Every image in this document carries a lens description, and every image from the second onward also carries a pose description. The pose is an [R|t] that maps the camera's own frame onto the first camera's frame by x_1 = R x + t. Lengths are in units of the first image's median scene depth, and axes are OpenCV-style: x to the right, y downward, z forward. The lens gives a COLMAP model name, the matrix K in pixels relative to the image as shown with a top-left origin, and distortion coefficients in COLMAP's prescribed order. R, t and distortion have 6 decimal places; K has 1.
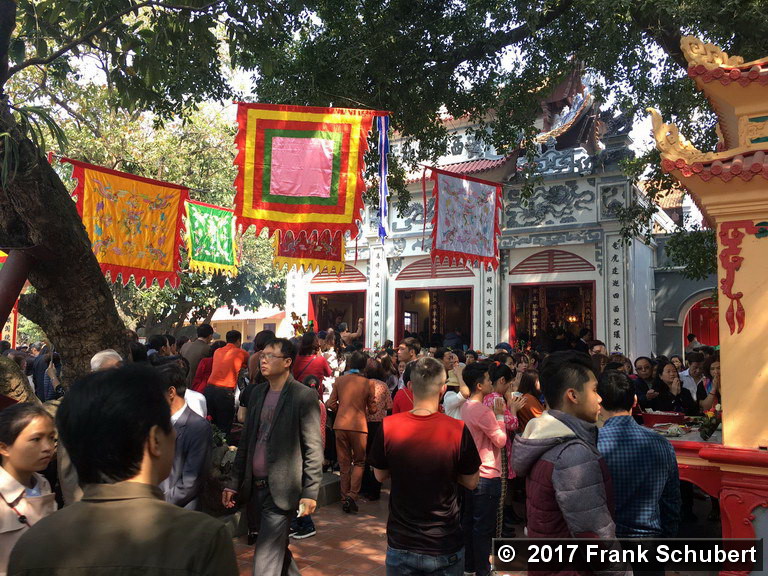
lens RADIAL K [[657.7, 0, 382.0], [0, 657.7, 290.5], [0, 0, 1]] dist [0.071388, -0.084273]
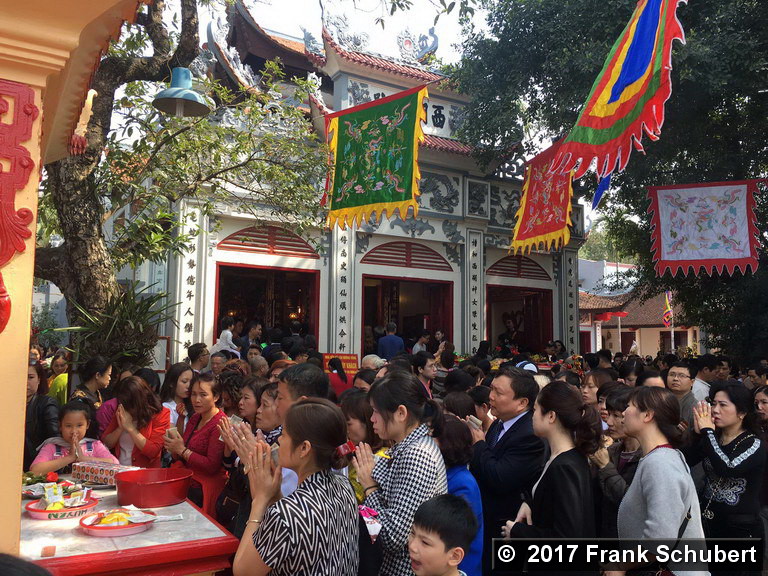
lens RADIAL K [[657.7, 0, 382.0], [0, 657.7, 290.5], [0, 0, 1]] dist [0.071388, -0.084273]
pose [[0.458707, 0.068571, 0.885938, -0.681269], [-0.092594, 0.995279, -0.029092, 0.038264], [-0.883750, -0.068688, 0.462890, 0.669686]]
